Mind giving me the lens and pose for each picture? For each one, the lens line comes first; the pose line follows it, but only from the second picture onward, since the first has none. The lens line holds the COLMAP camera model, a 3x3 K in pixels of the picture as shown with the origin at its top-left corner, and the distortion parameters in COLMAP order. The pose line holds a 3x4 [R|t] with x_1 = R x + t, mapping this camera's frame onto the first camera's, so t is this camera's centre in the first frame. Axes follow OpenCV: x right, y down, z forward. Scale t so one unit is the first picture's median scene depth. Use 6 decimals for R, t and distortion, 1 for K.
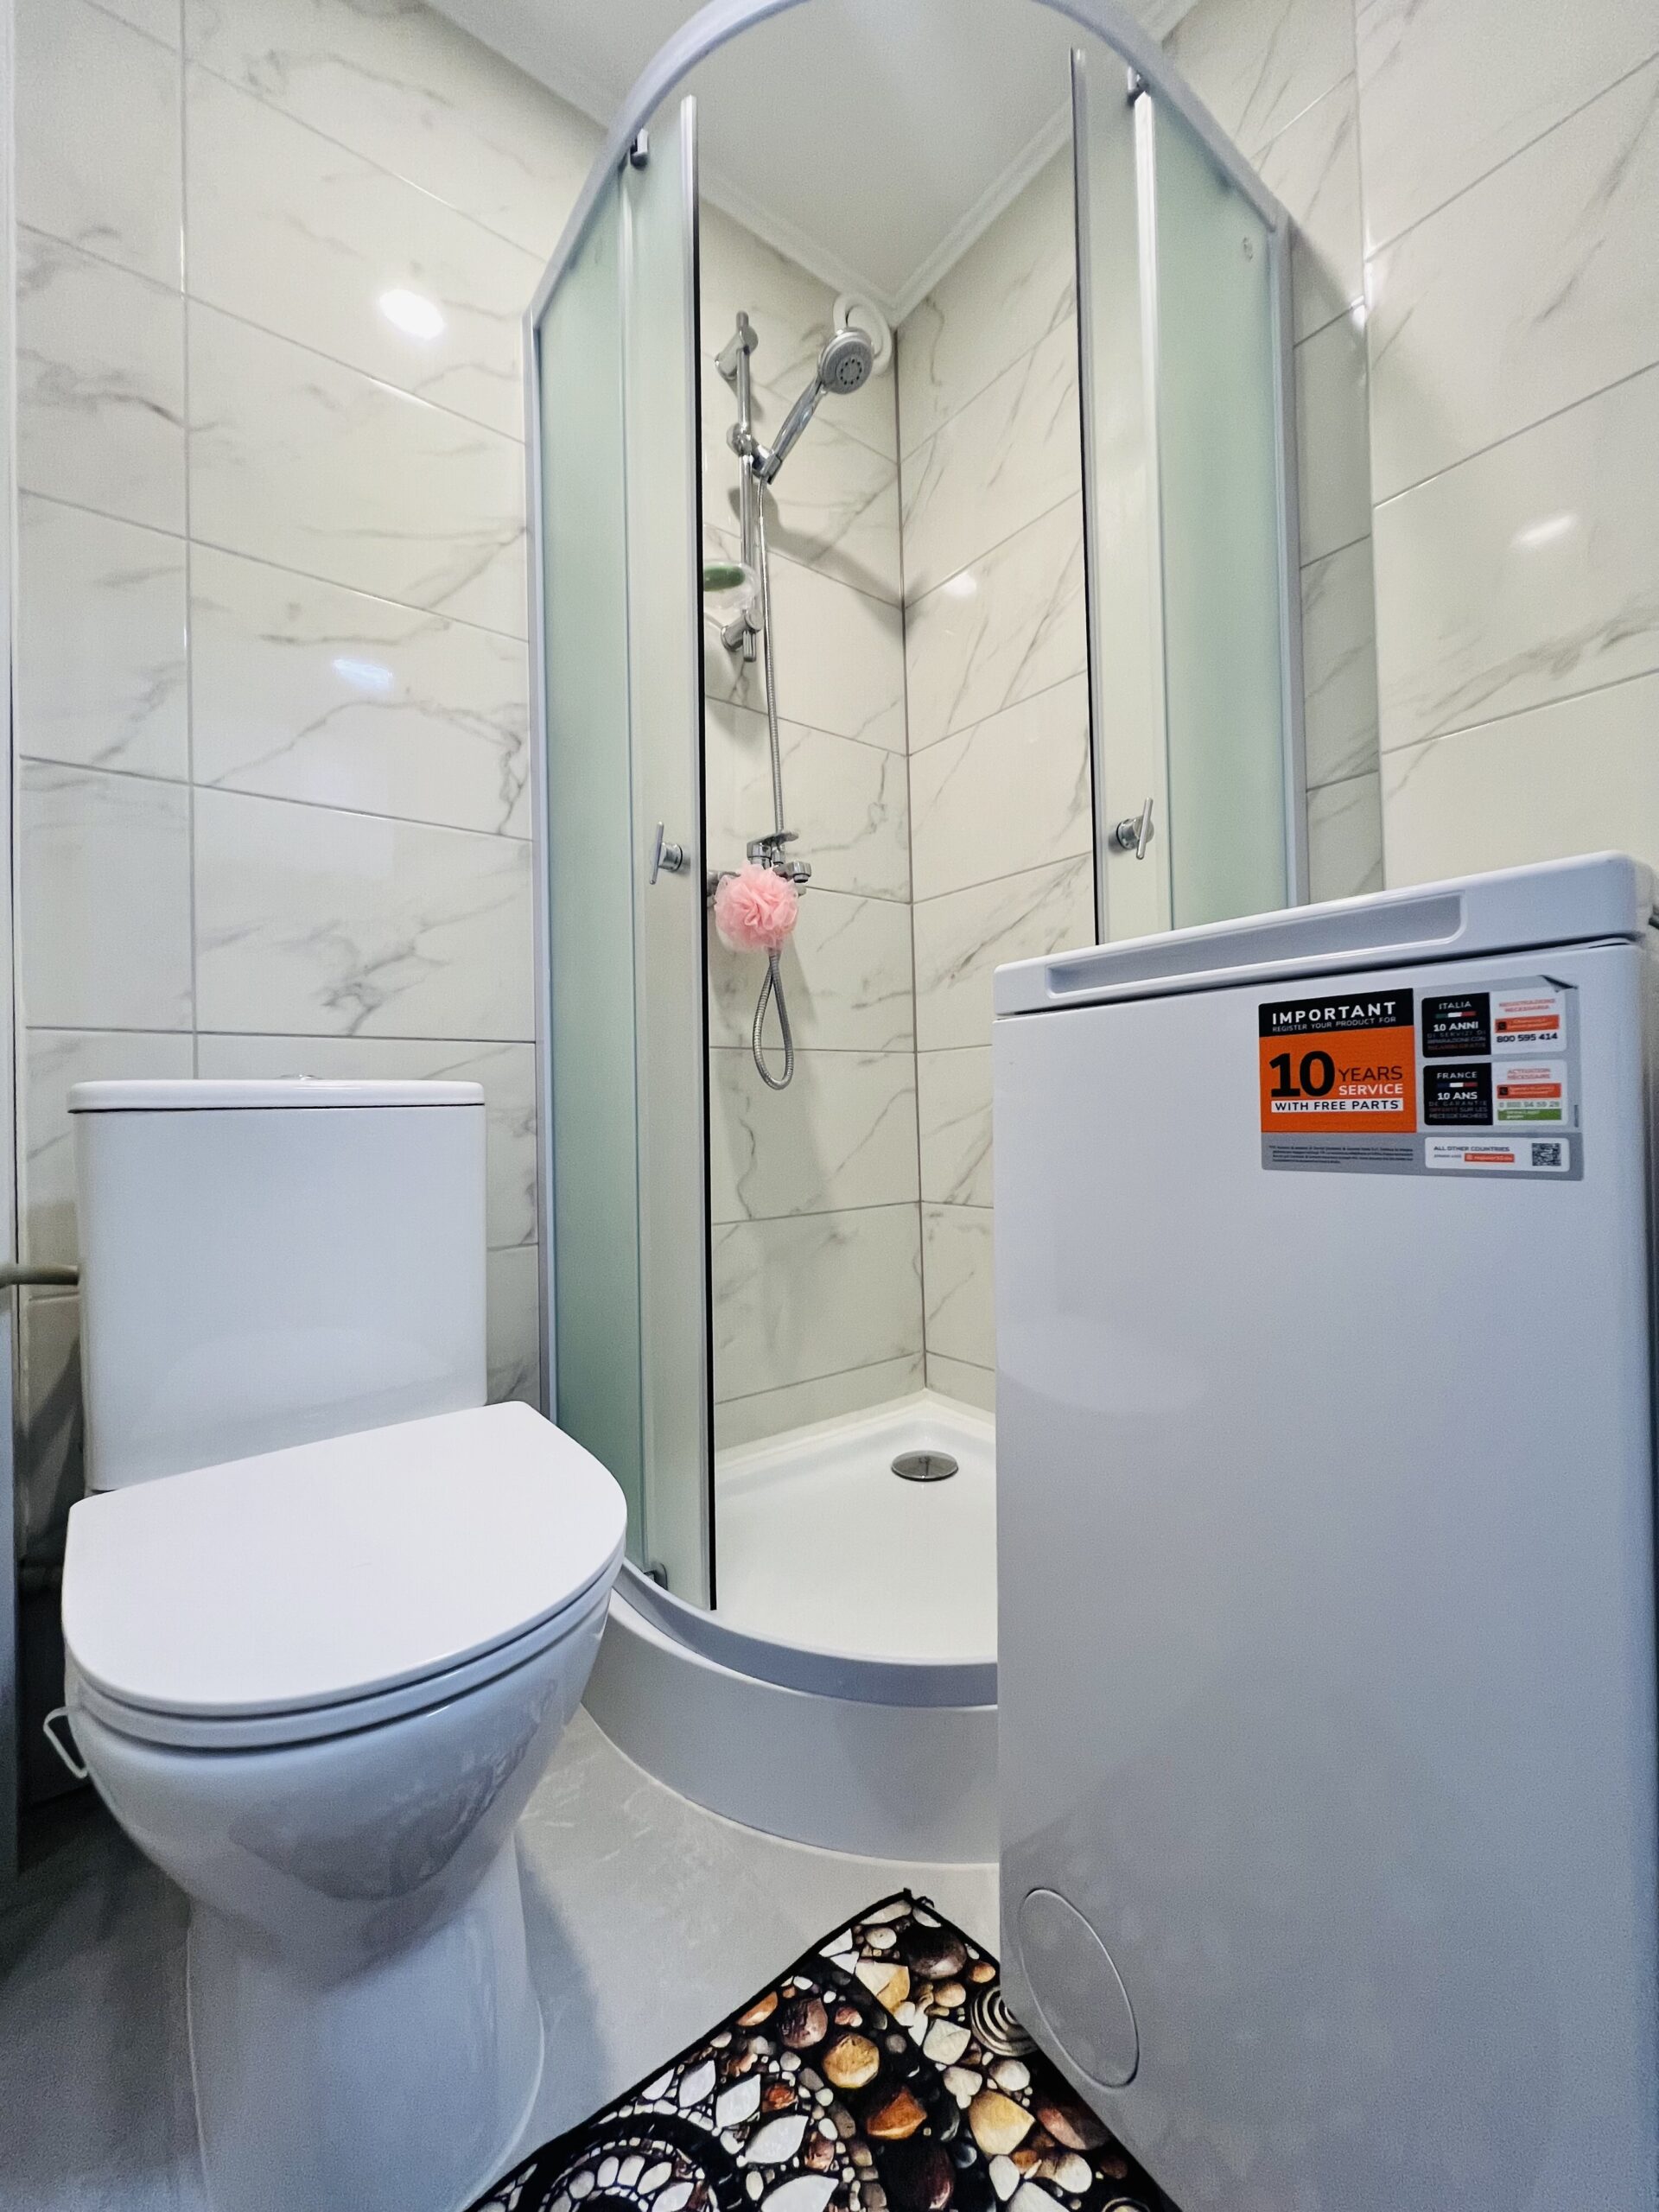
lens RADIAL K [[889.1, 0, 830.6], [0, 889.1, 1104.1], [0, 0, 1]] dist [-0.001240, 0.000403]
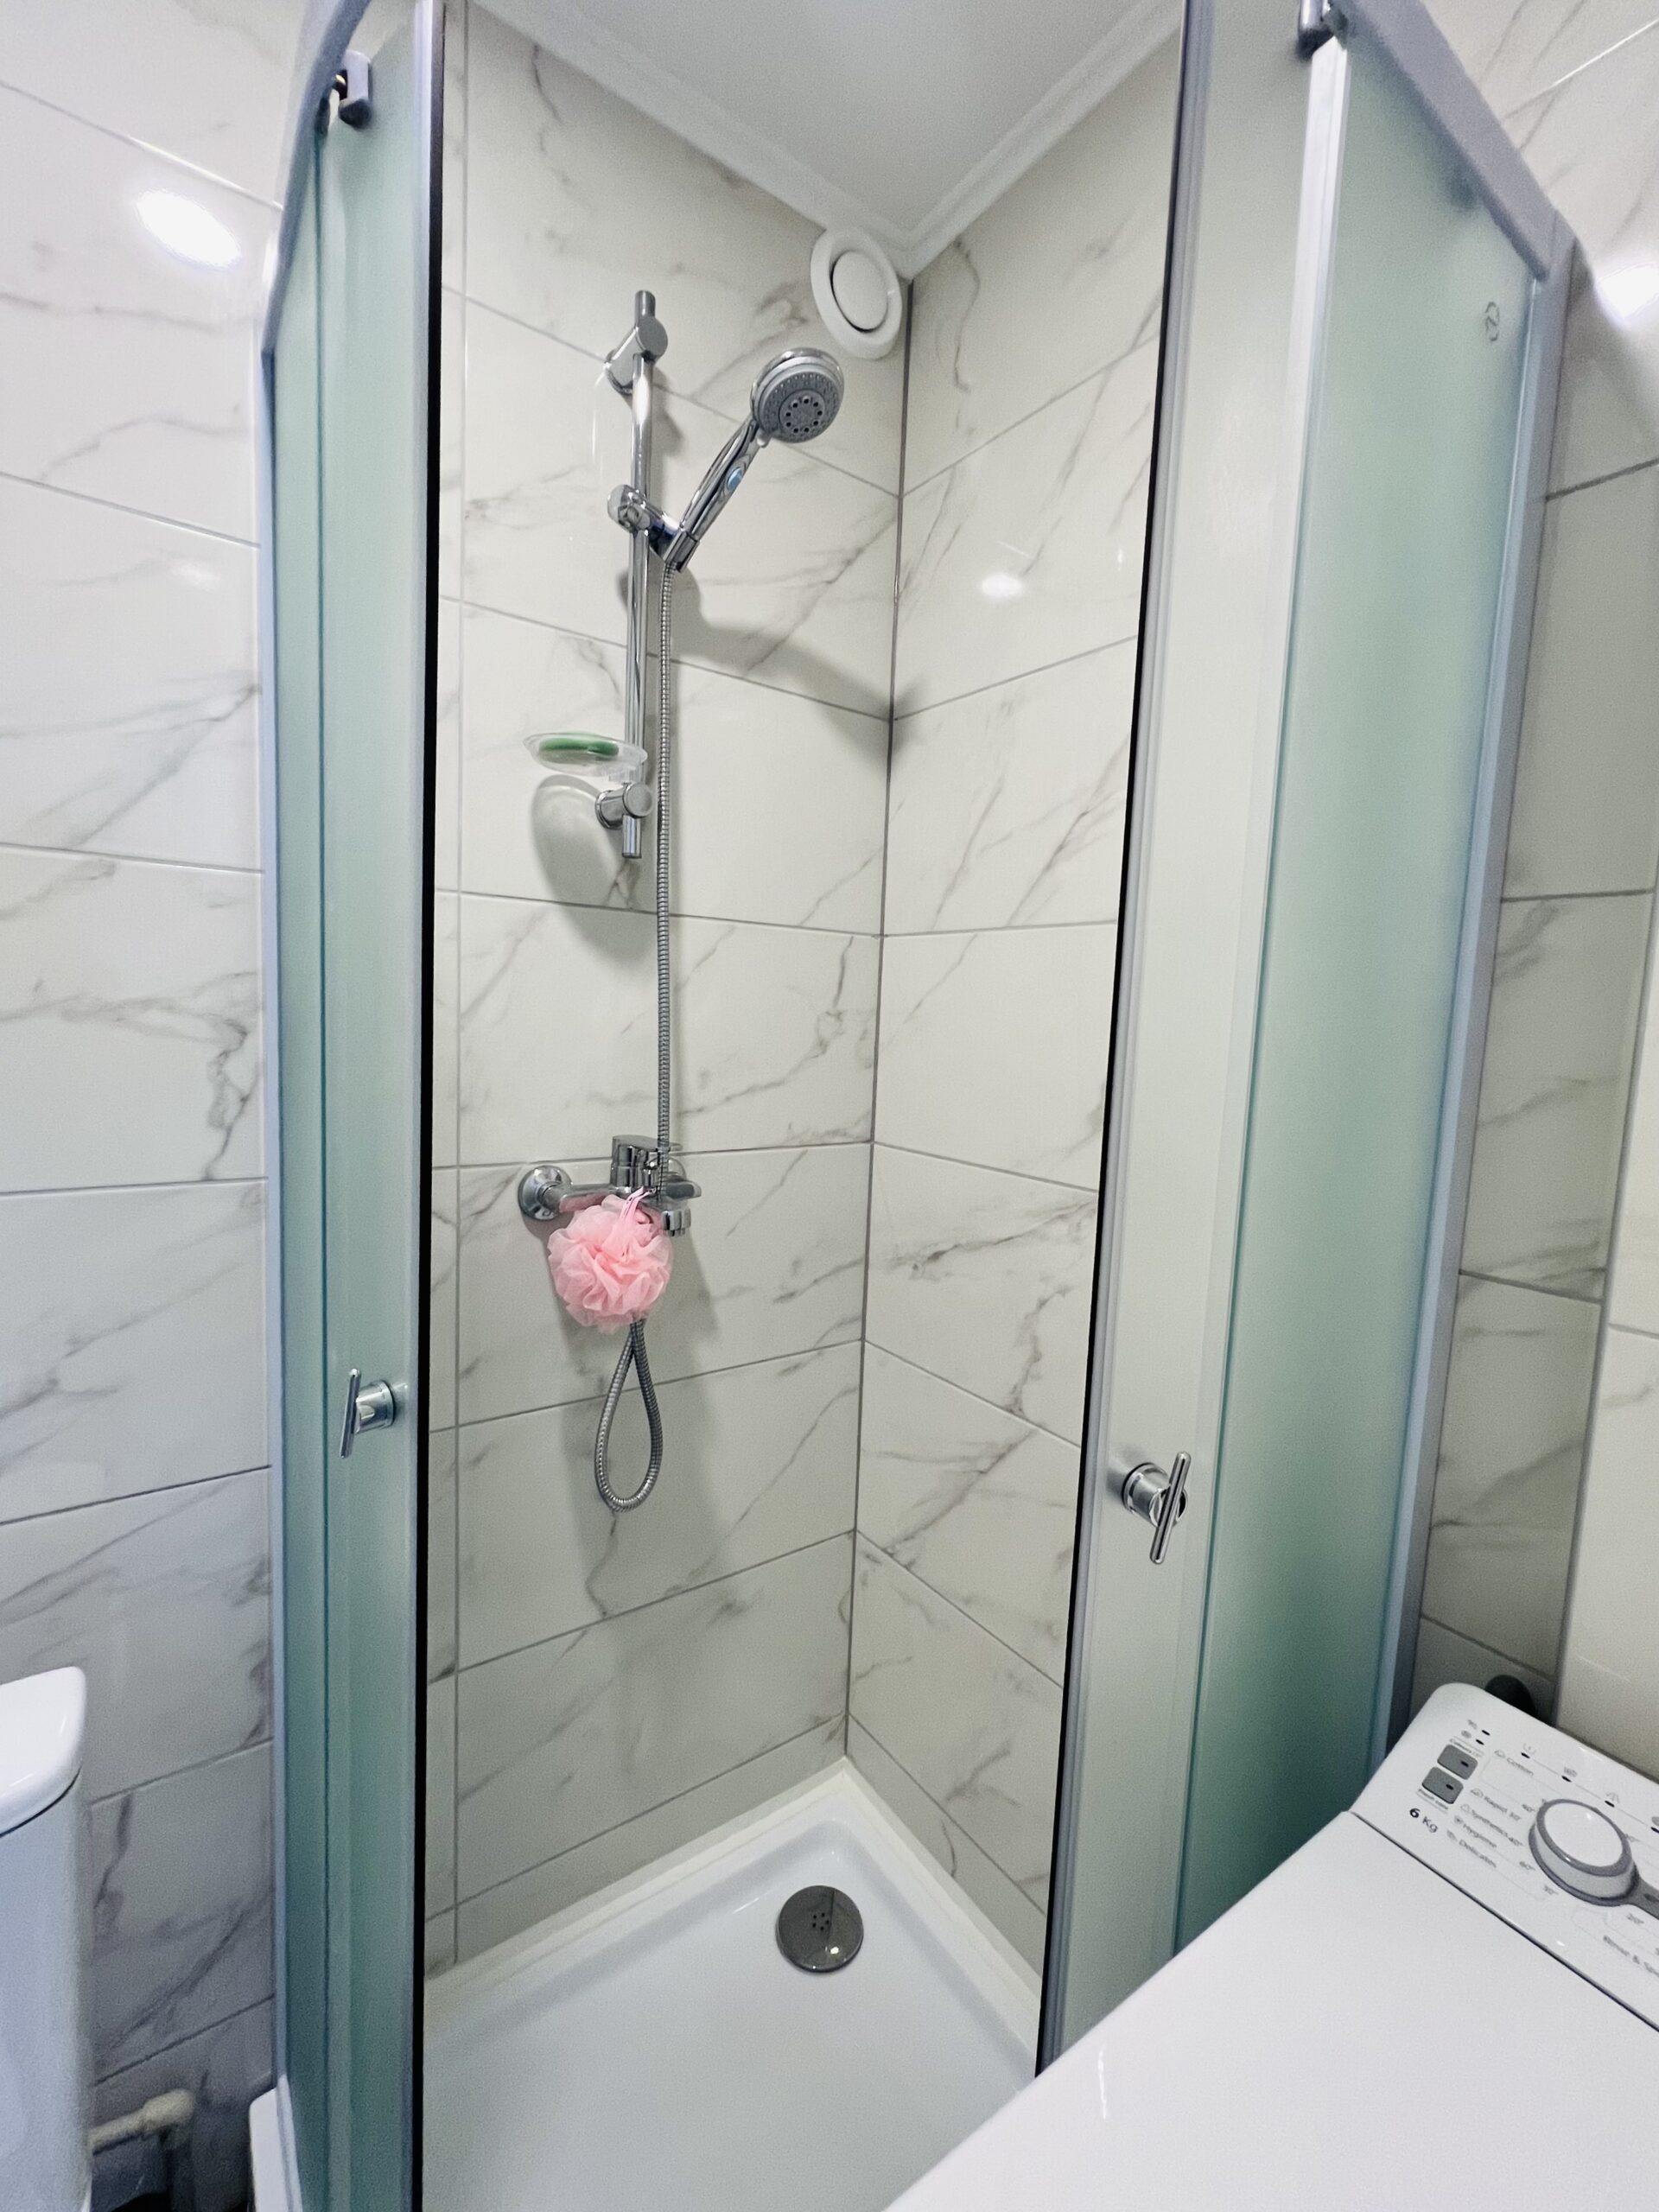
lens RADIAL K [[941.3, 0, 831.6], [0, 941.3, 1103.5], [0, 0, 1]] dist [-0.004293, 0.000578]
pose [[0.997215, 0.070239, -0.025059, 0.086929], [-0.067065, 0.991600, 0.110595, -0.393049], [0.032616, -0.108606, 0.993550, 0.275092]]
